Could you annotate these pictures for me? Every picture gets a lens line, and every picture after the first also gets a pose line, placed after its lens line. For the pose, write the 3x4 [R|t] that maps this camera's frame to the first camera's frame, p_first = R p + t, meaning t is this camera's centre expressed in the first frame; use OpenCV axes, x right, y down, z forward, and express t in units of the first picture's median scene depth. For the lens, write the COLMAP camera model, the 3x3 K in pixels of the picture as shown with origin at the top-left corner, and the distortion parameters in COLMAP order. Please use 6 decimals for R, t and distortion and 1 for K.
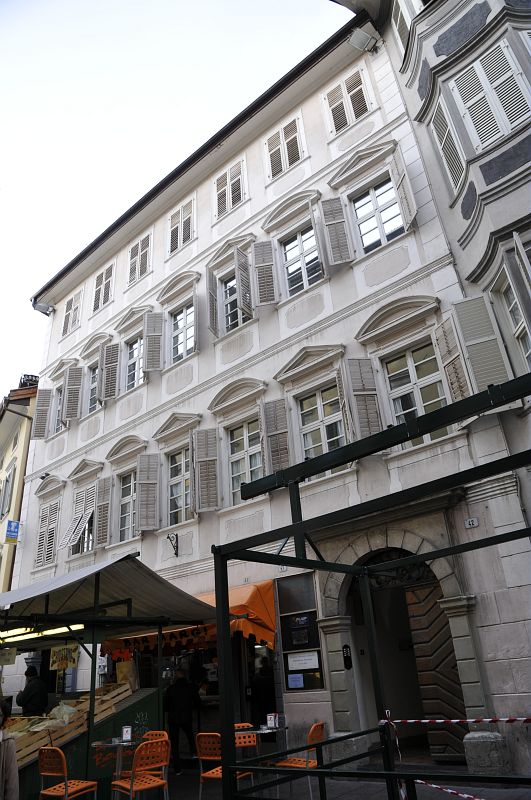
lens RADIAL K [[570.2, 0, 265.5], [0, 570.2, 400.0], [0, 0, 1]] dist [-0.005221, -0.000792]
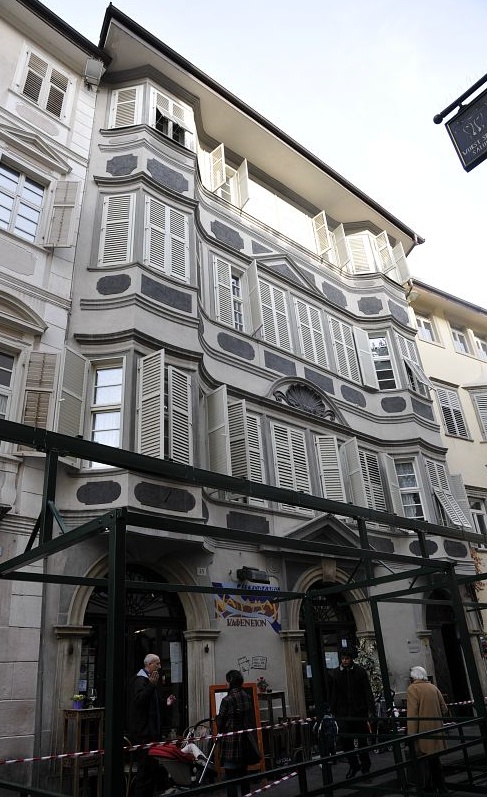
lens RADIAL K [[560.0, 0, 243.5], [0, 560.0, 398.5], [0, 0, 1]] dist [-0.000901, -0.000615]
pose [[0.141672, 0.540258, 0.829488, -0.390145], [-0.426030, 0.789644, -0.441544, 0.202208], [-0.893548, -0.290832, 0.342037, 0.313361]]
